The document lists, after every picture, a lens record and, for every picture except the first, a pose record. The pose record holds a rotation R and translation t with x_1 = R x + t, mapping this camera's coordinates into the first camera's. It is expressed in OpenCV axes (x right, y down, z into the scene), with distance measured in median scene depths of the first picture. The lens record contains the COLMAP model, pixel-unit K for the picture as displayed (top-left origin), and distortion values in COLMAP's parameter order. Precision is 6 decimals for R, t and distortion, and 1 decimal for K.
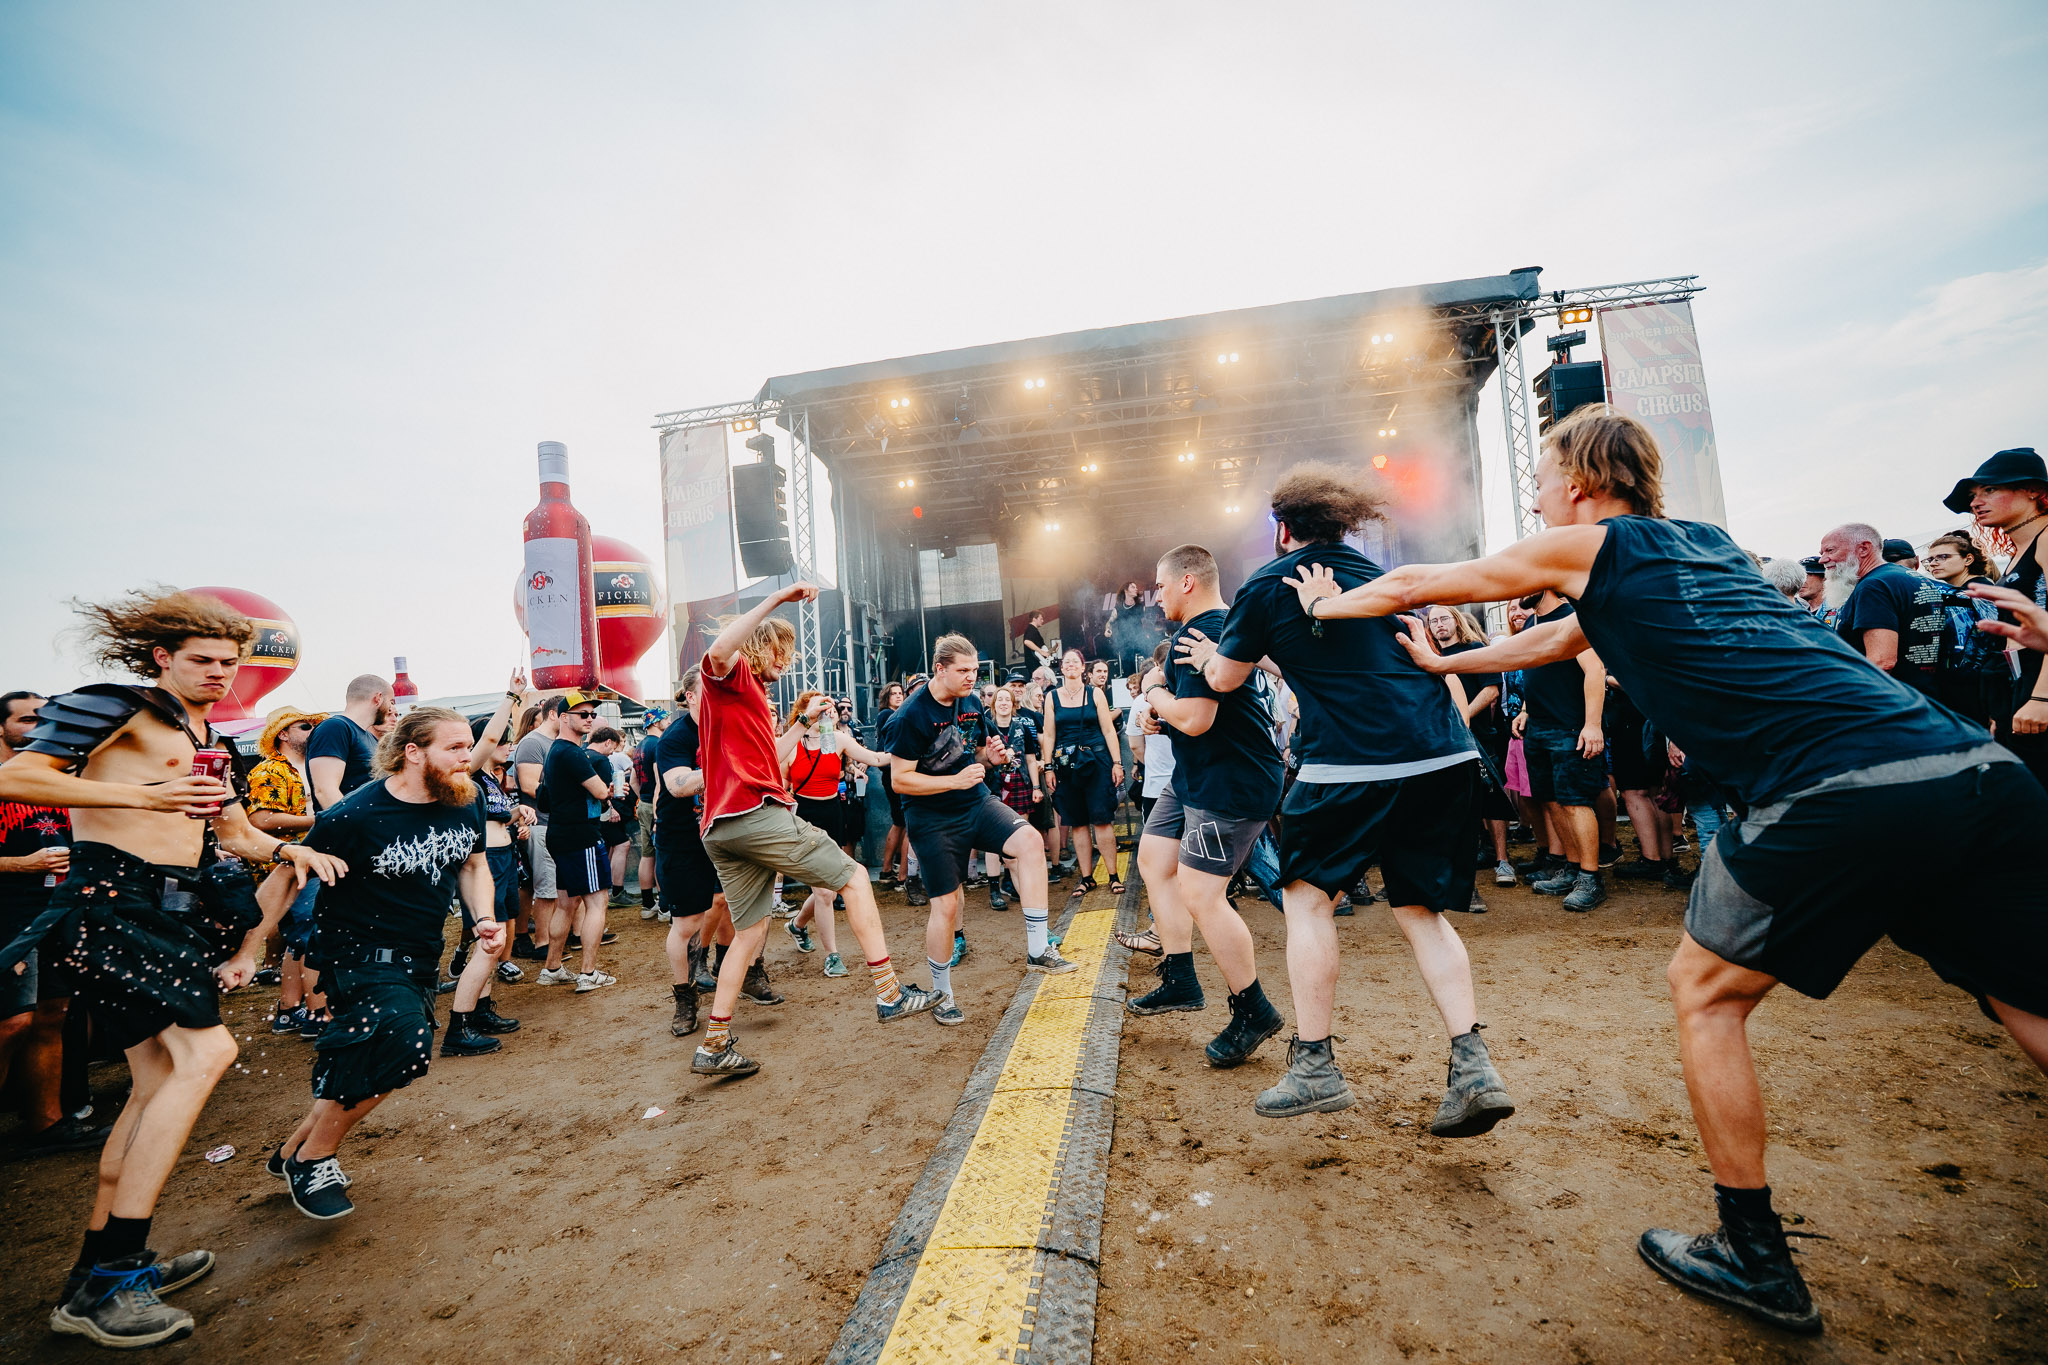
lens RADIAL K [[840.7, 0, 1025.3], [0, 840.7, 681.7], [0, 0, 1]] dist [-0.010570, -0.000110]
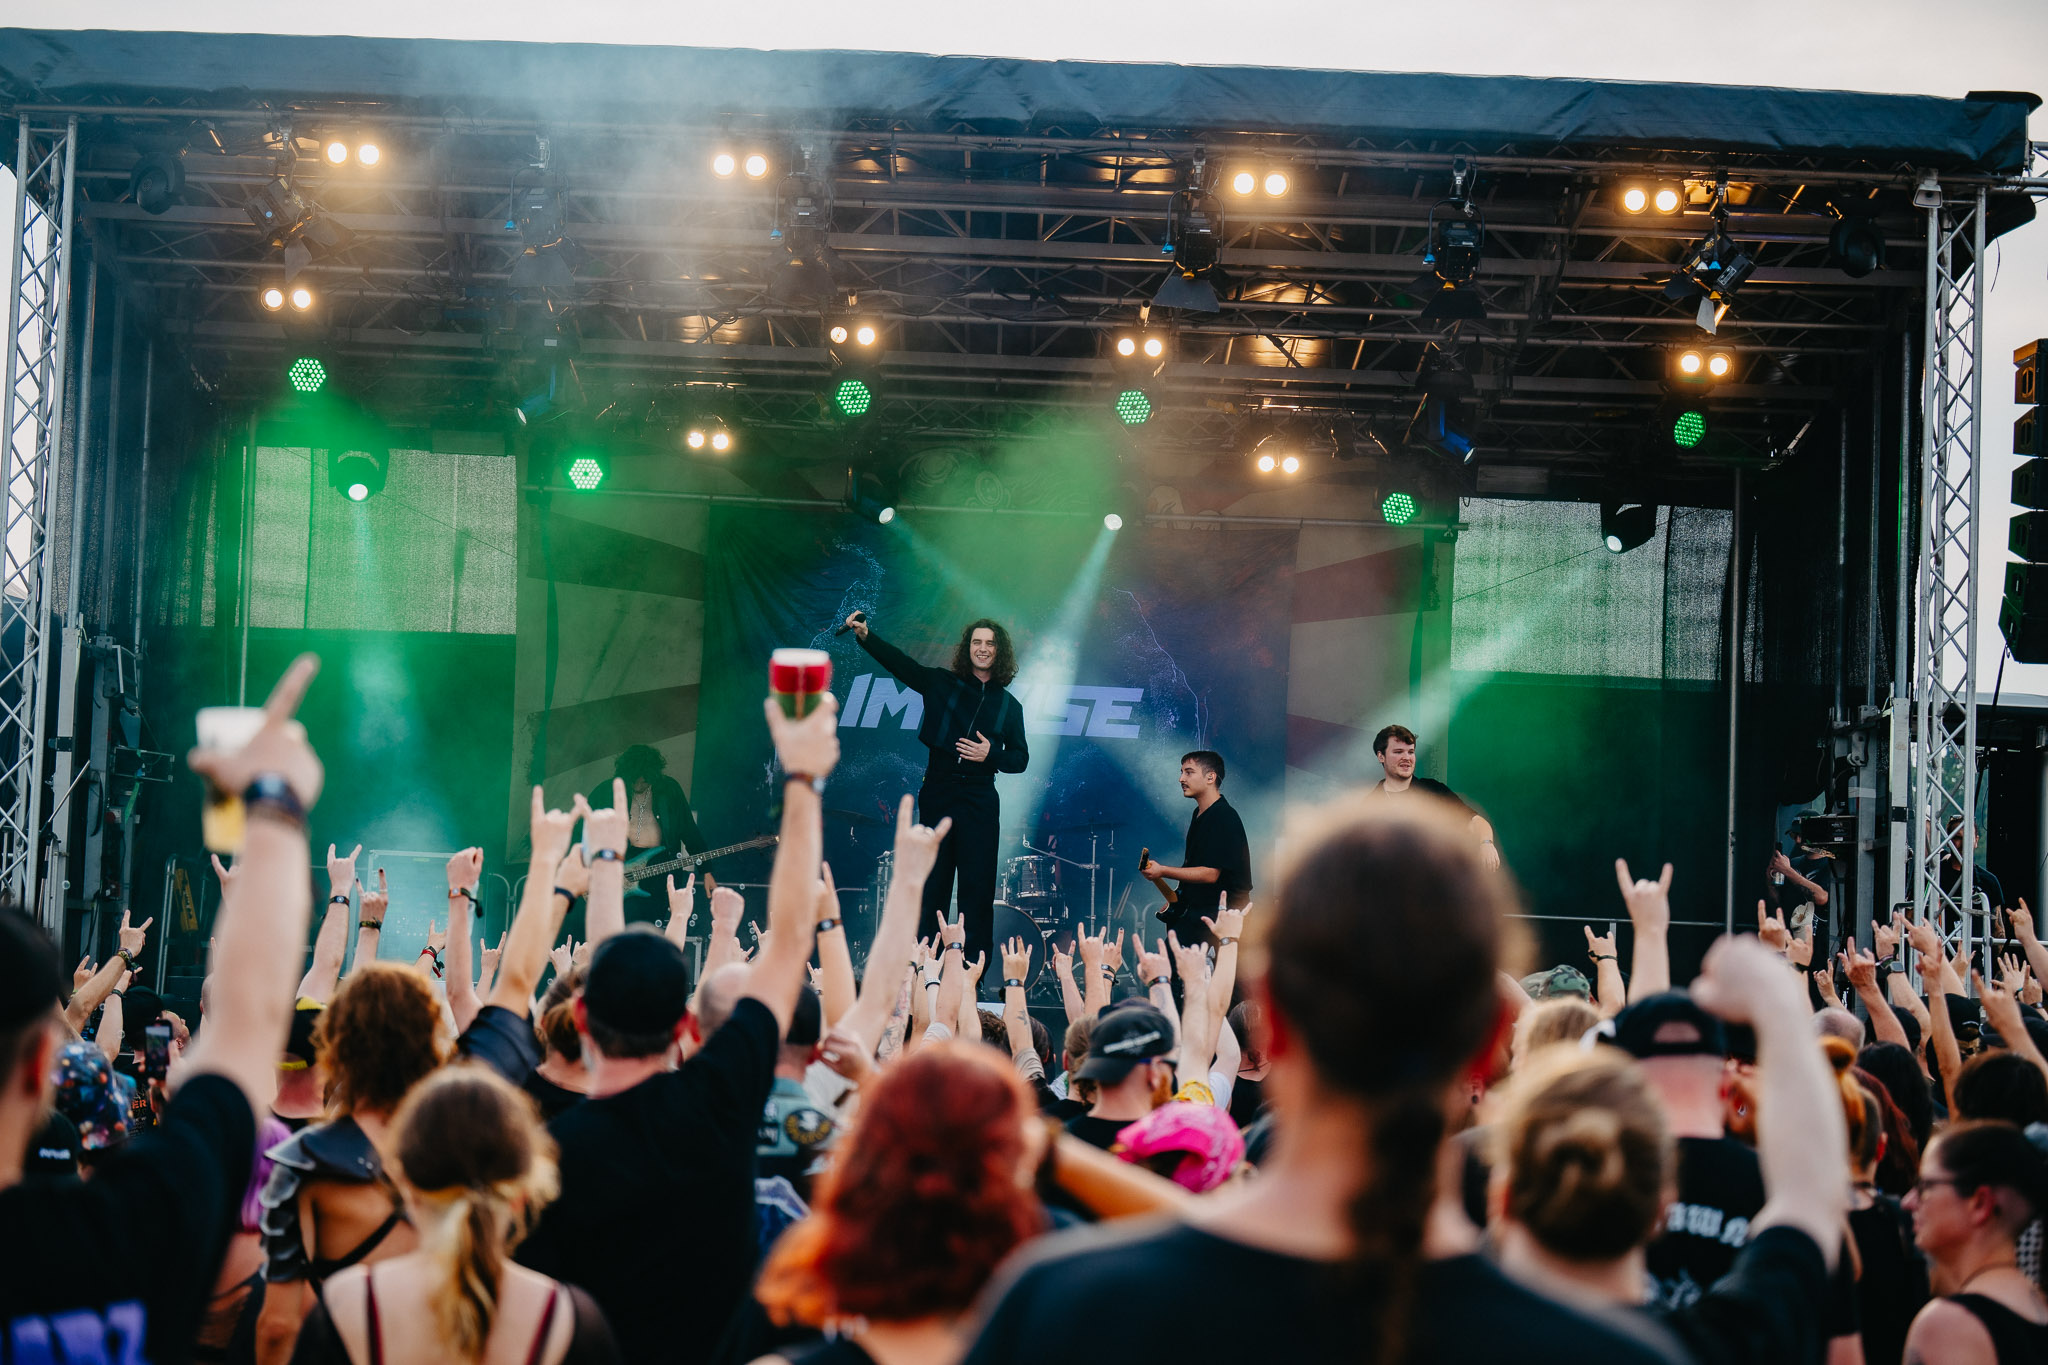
lens RADIAL K [[4148.3, 0, 1022.6], [0, 4148.3, 682.3], [0, 0, 1]] dist [-0.018865, 0.000000]
pose [[0.981424, 0.115630, 0.153090, -0.112077], [-0.111845, 0.993173, -0.033133, -0.083212], [-0.155876, 0.015395, 0.987657, -0.752175]]
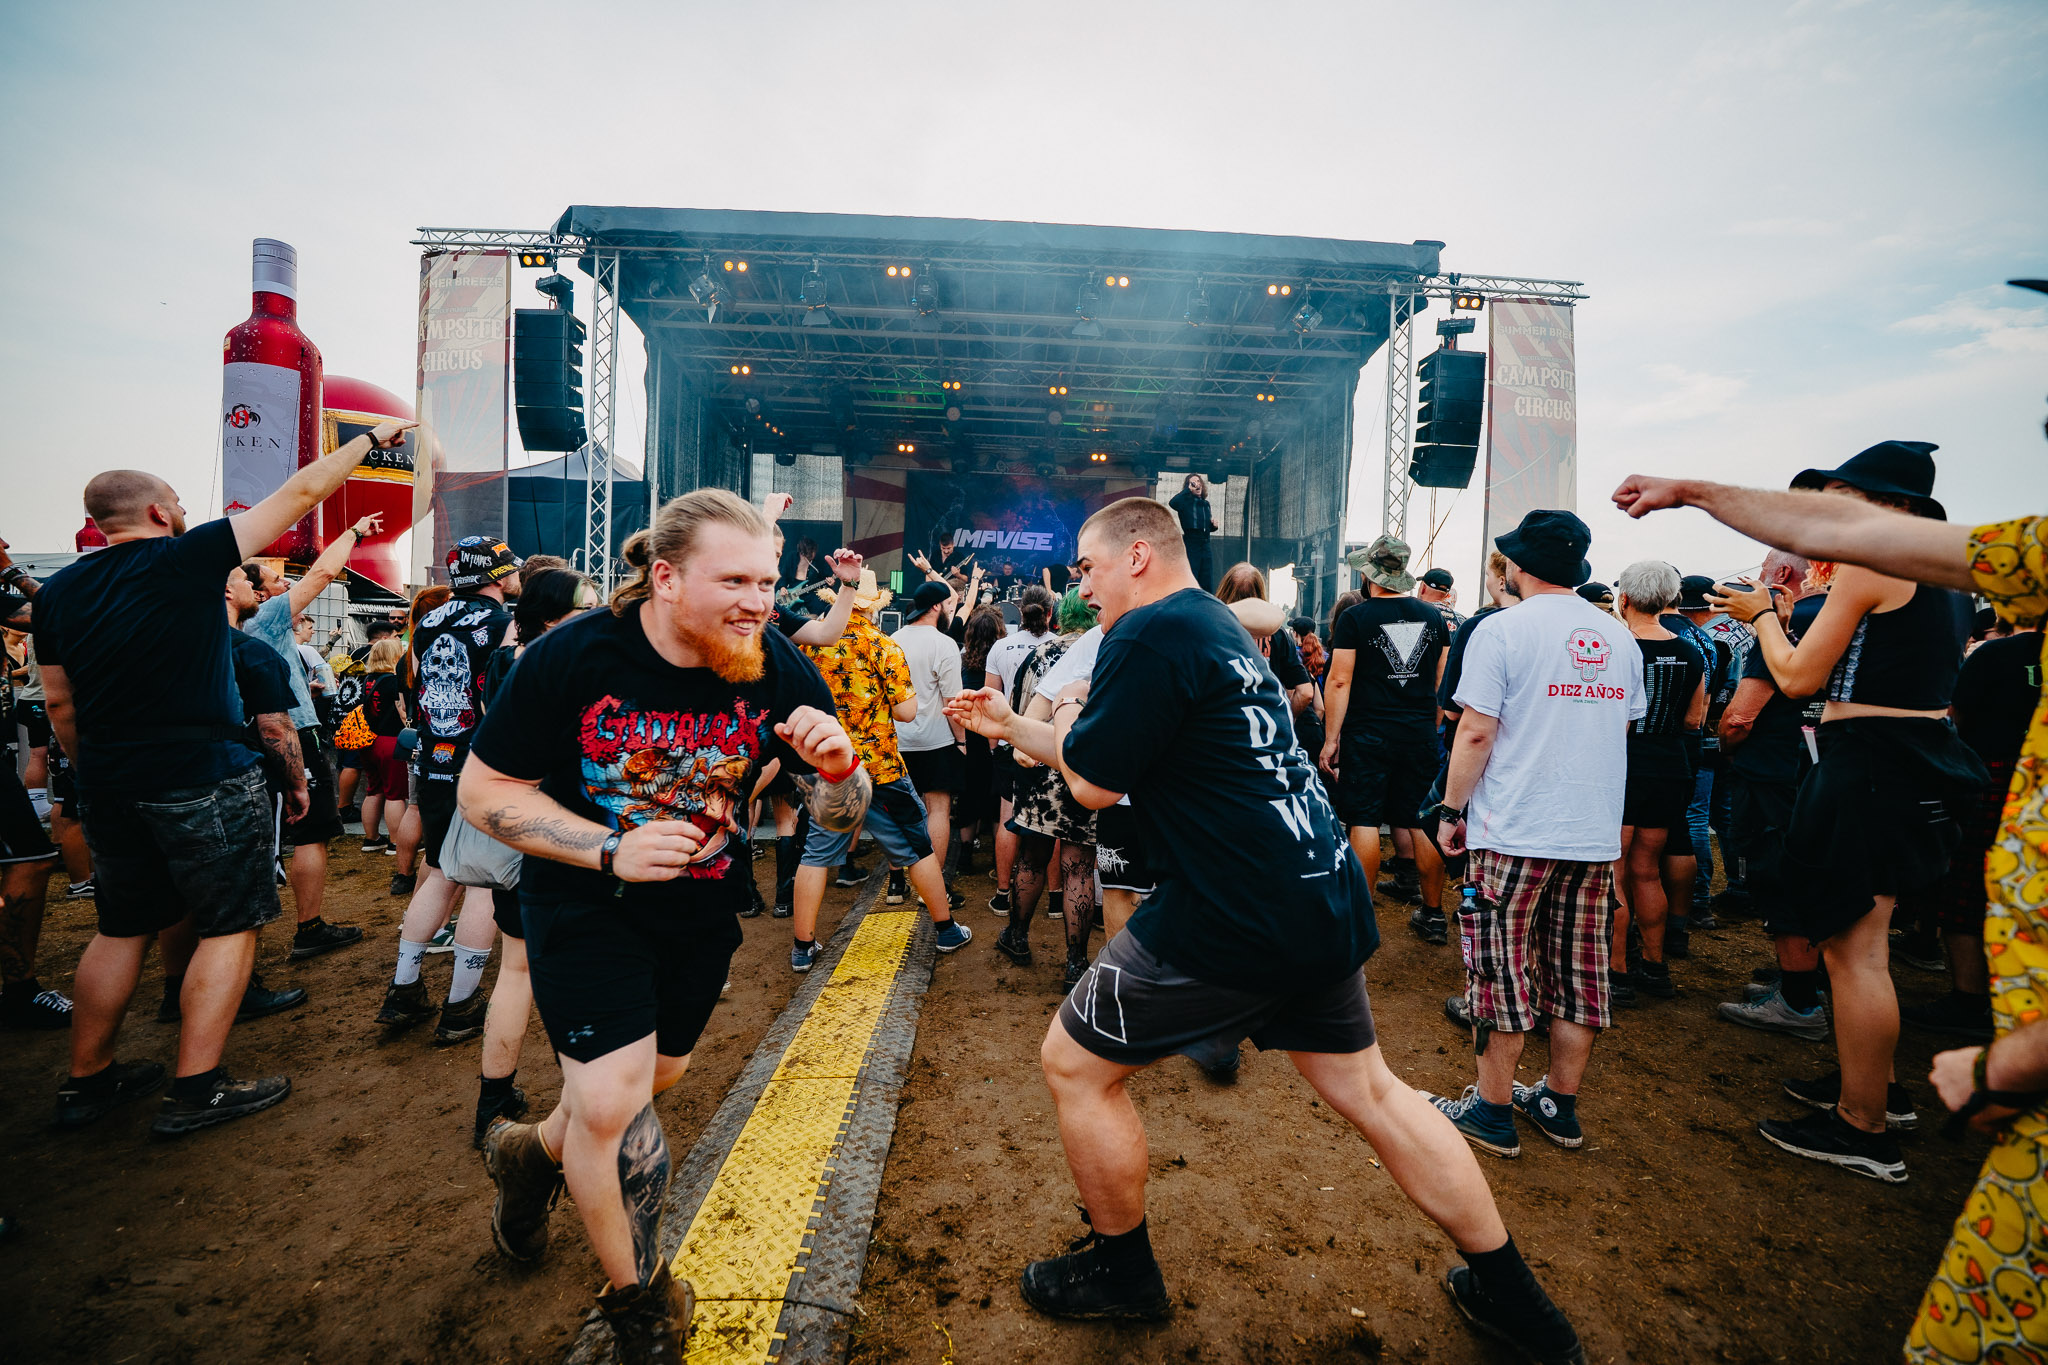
lens RADIAL K [[840.7, 0, 1022.4], [0, 840.7, 677.2], [0, 0, 1]] dist [-0.010570, -0.000110]
pose [[0.977584, 0.099196, 0.185711, 0.015673], [-0.111343, 0.992195, 0.056141, -0.003566], [-0.178693, -0.075560, 0.980999, 0.095163]]
